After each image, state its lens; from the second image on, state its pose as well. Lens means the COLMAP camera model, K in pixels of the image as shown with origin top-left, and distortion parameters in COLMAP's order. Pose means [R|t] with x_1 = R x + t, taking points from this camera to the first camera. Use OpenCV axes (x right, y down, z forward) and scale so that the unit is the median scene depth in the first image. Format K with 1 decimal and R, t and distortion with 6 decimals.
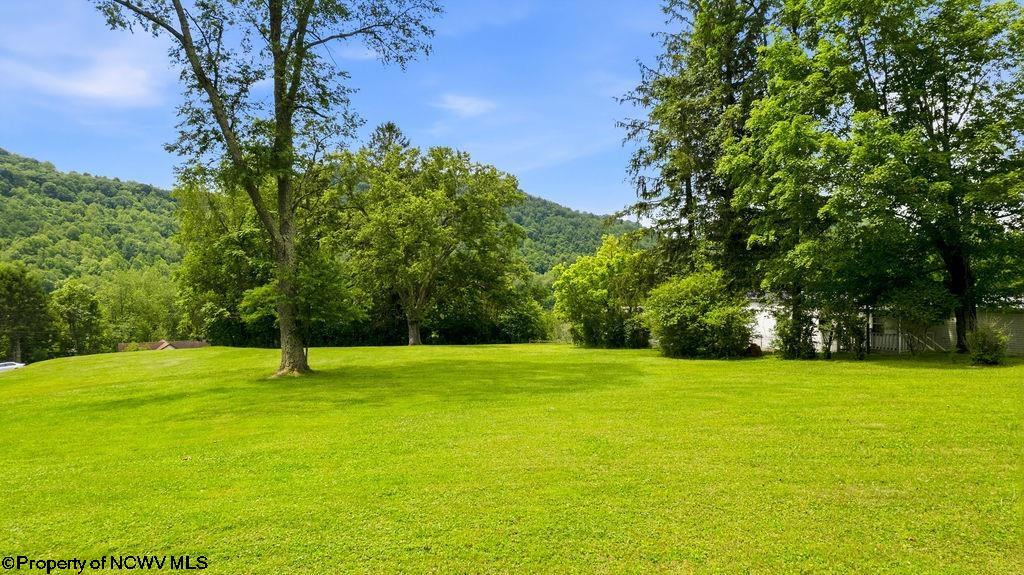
lens RADIAL K [[656.3, 0, 514.1], [0, 656.3, 296.2], [0, 0, 1]] dist [-0.076744, 0.074926]
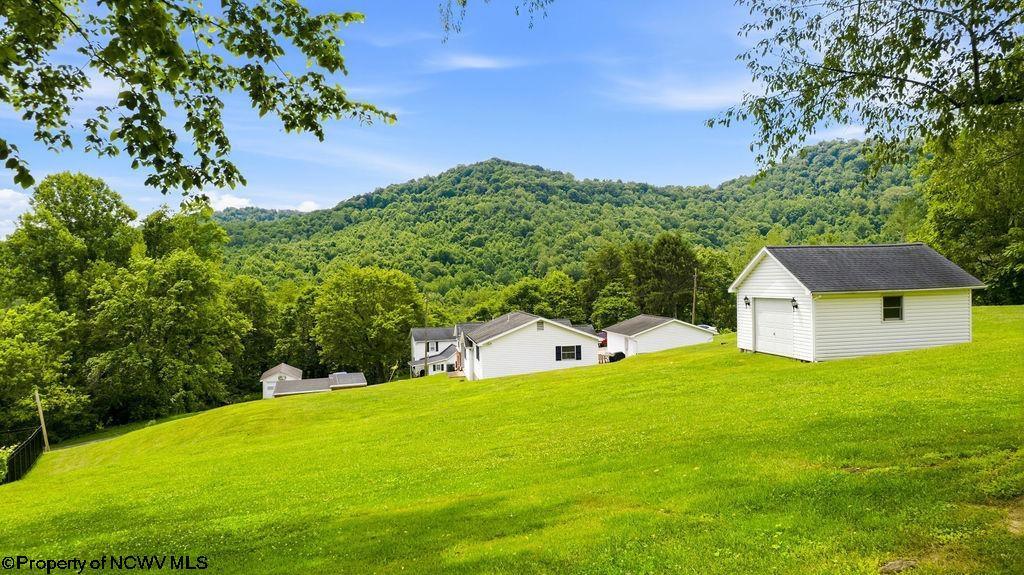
lens RADIAL K [[656.3, 0, 508.0], [0, 656.3, 287.3], [0, 0, 1]] dist [-0.076744, 0.074926]
pose [[0.768788, -0.009068, -0.639439, -1.188557], [0.007067, 0.999959, -0.005684, 0.154411], [0.639464, -0.000149, 0.768821, 0.265590]]
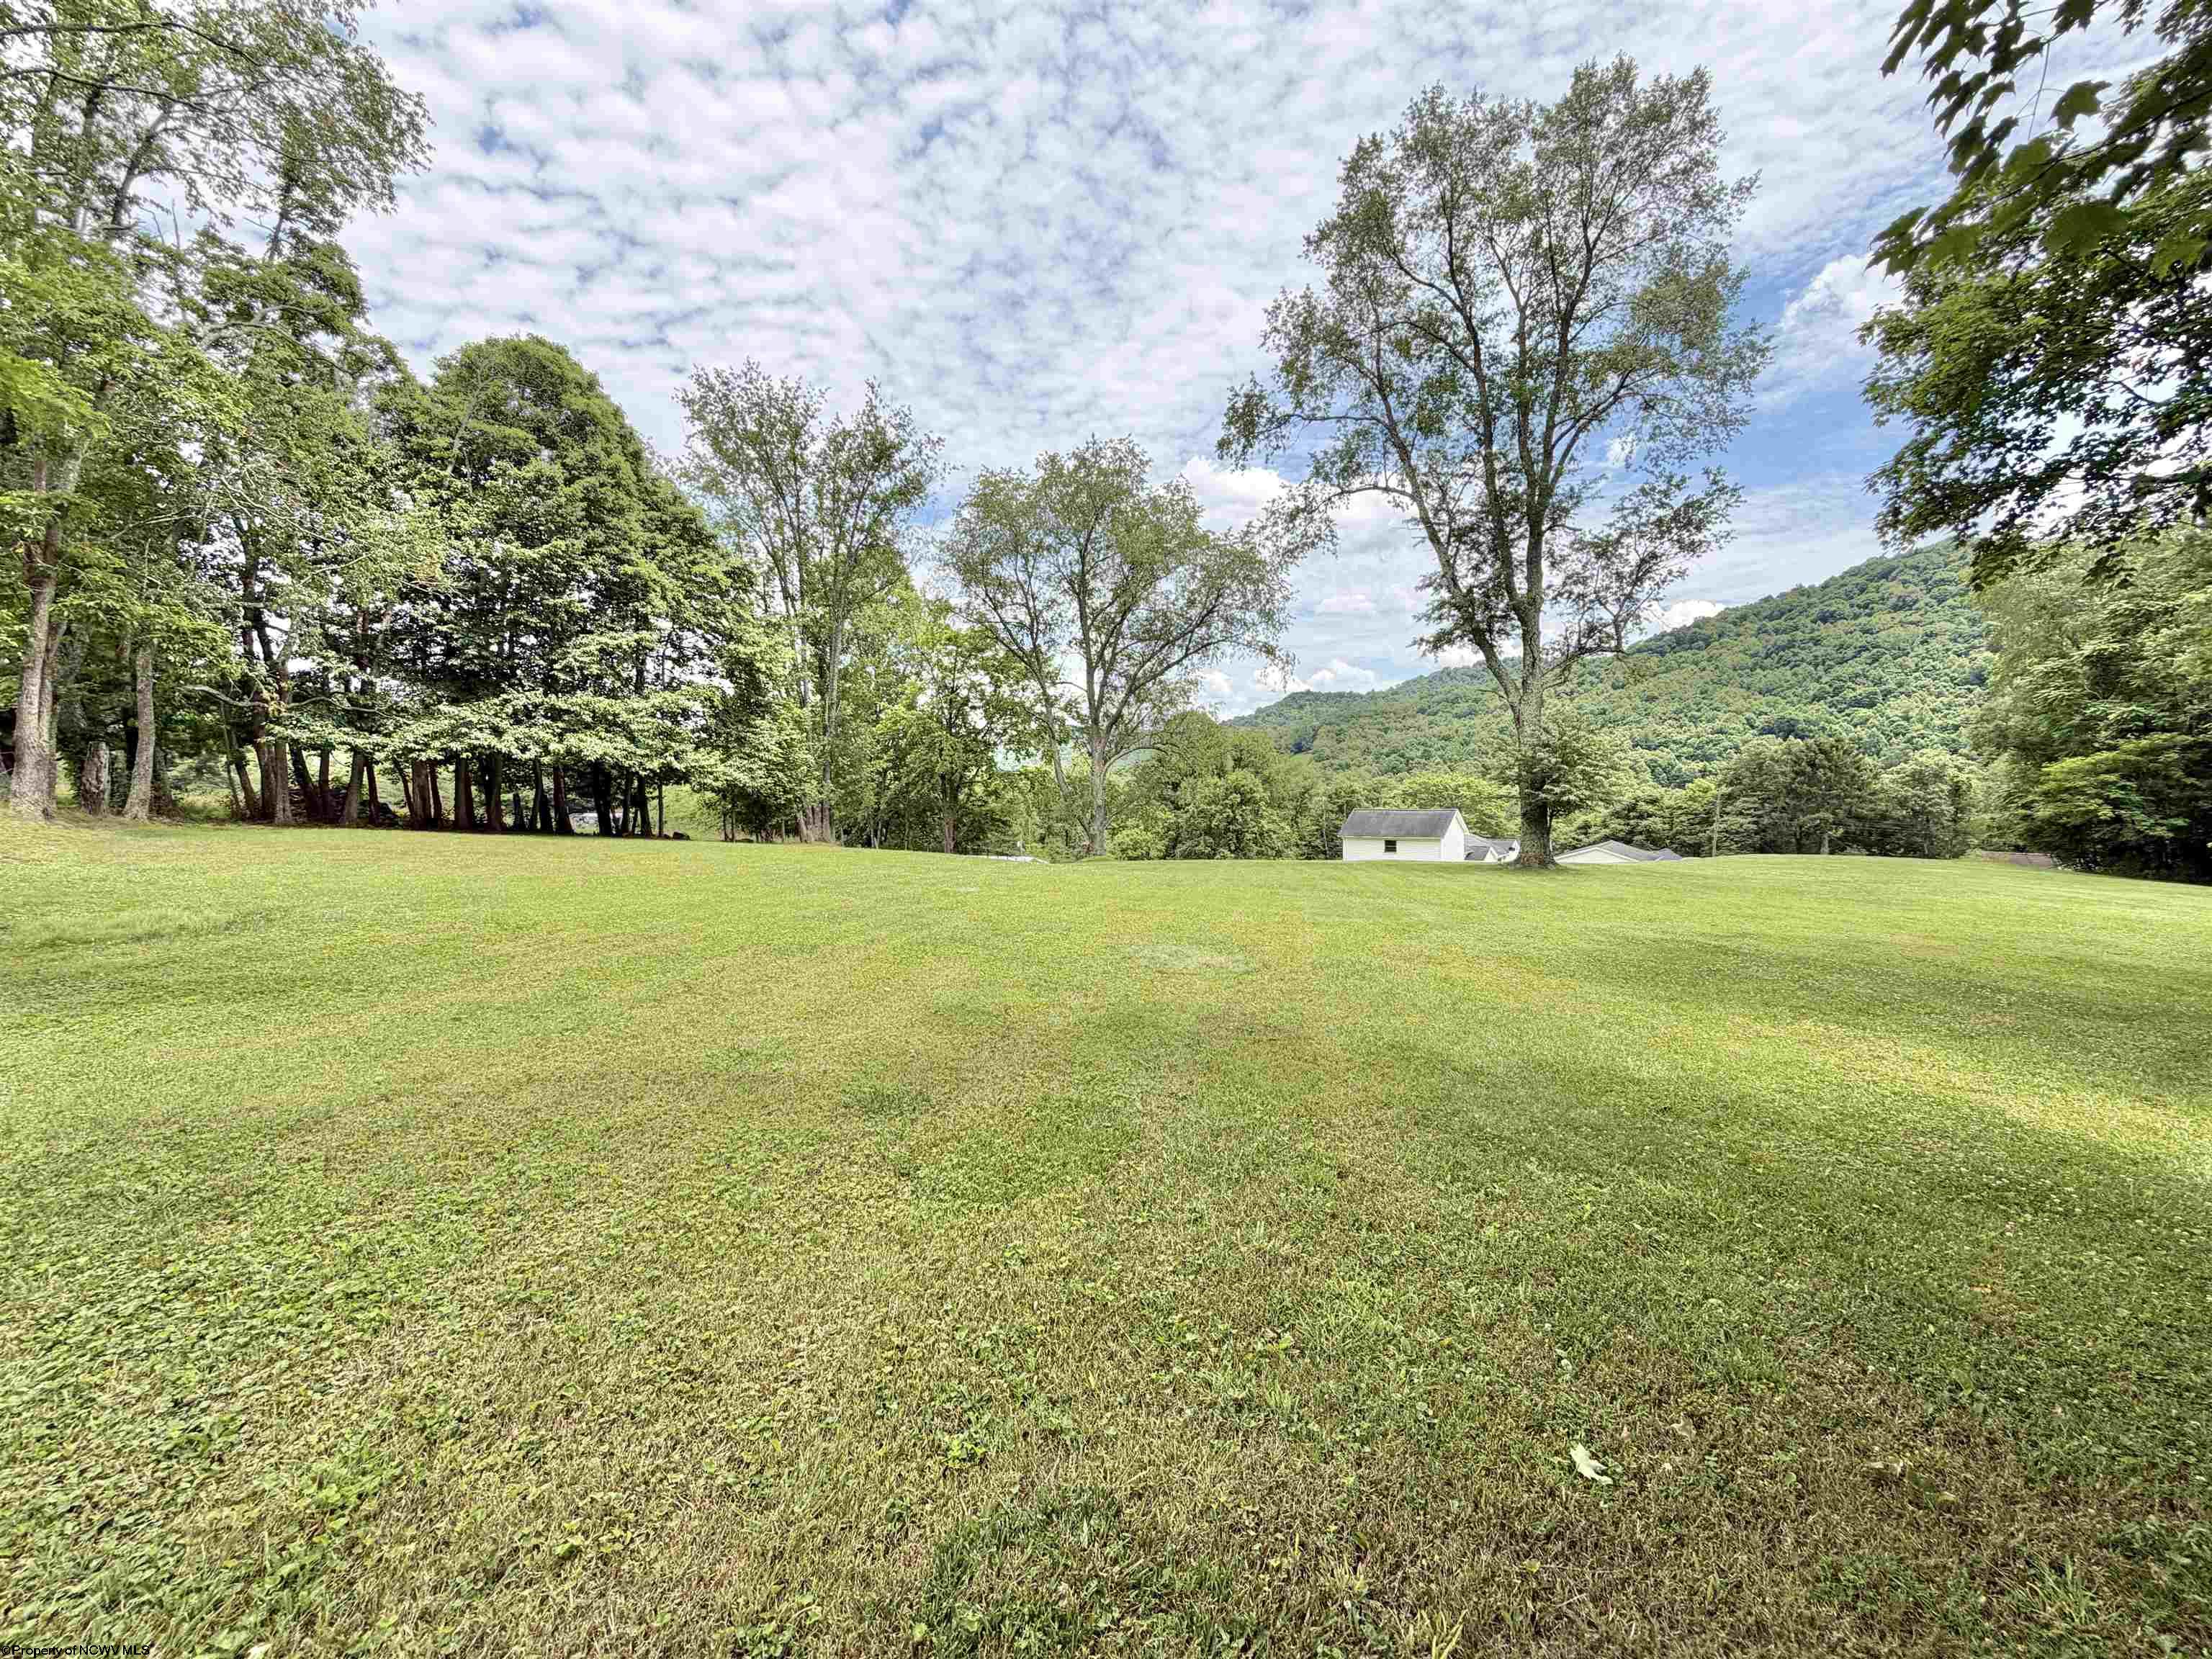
lens RADIAL K [[884.8, 0, 1100.8], [0, 884.8, 826.0], [0, 0, 1]] dist [0.001625, 0.000691]
pose [[0.051200, 0.063113, -0.996692, 0.739246], [-0.005085, 0.998005, 0.062935, 0.000968], [0.998675, 0.001845, 0.051419, 0.407570]]
